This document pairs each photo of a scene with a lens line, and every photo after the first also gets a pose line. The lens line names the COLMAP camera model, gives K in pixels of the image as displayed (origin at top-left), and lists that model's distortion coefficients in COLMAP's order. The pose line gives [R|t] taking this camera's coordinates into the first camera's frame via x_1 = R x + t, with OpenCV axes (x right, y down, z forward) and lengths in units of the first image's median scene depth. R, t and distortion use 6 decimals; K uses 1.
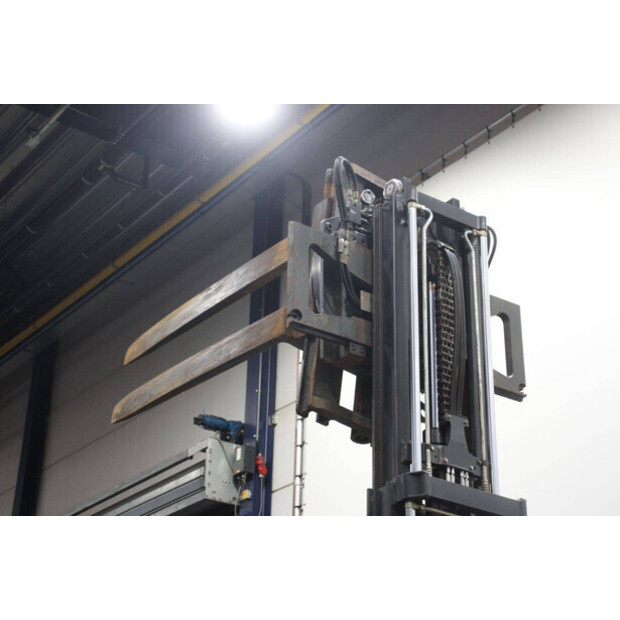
lens RADIAL K [[1234.9, 0, 314.7], [0, 1234.9, 307.6], [0, 0, 1]] dist [0.266416, 0.000000]
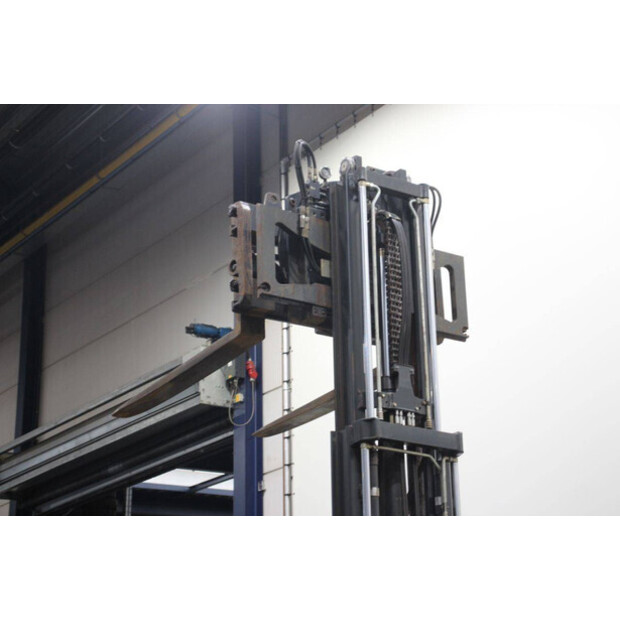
lens RADIAL K [[1350.5, 0, 305.3], [0, 1350.5, 313.2], [0, 0, 1]] dist [0.357948, 0.000000]
pose [[0.998975, -0.043645, -0.011967, 0.035351], [0.044817, 0.990801, 0.127687, -0.125670], [0.006284, -0.128092, 0.991742, -0.266703]]
